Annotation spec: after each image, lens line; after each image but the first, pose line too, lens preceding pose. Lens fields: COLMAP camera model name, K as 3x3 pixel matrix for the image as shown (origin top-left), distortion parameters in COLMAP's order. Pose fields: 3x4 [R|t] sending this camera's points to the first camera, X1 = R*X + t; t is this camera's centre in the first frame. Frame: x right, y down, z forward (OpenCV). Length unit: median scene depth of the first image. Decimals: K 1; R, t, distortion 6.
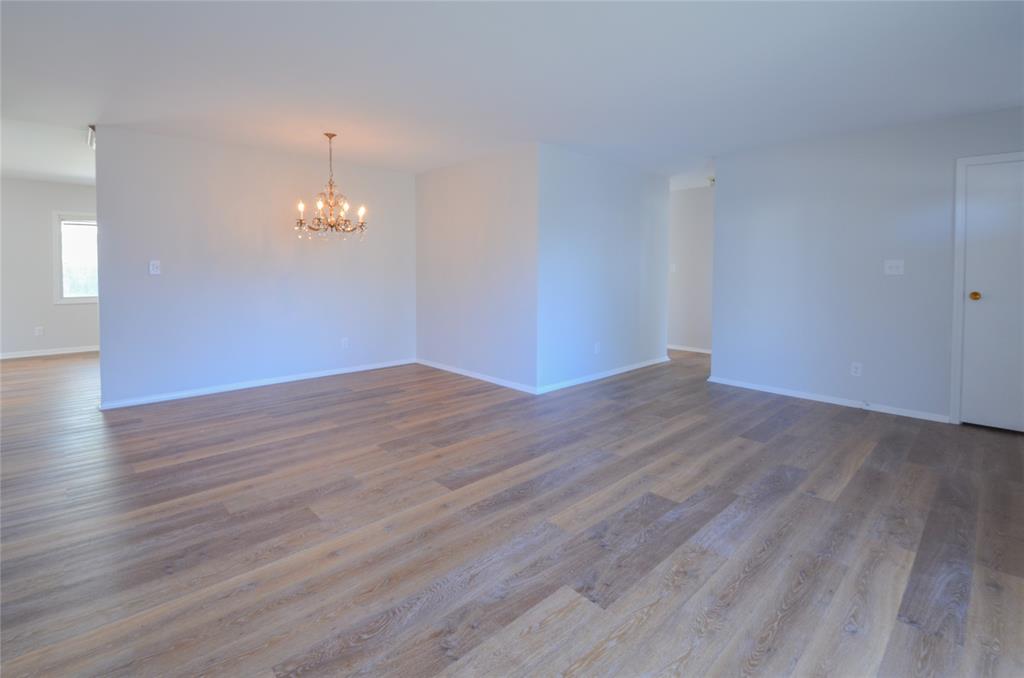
lens RADIAL K [[455.7, 0, 513.5], [0, 455.7, 328.3], [0, 0, 1]] dist [0.003182, -0.017027]
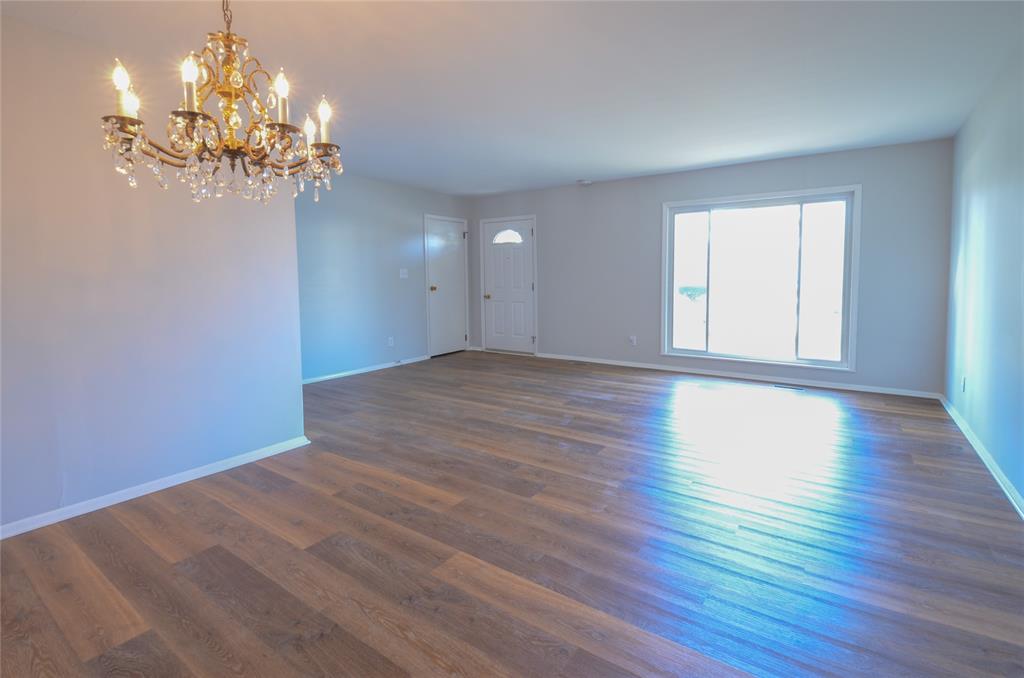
lens RADIAL K [[455.7, 0, 513.5], [0, 455.7, 328.3], [0, 0, 1]] dist [0.003182, -0.017027]
pose [[-0.185689, -0.112430, 0.976155, -1.071873], [0.144656, 0.979481, 0.140330, -0.145580], [-0.971902, 0.167265, -0.165615, 1.168355]]
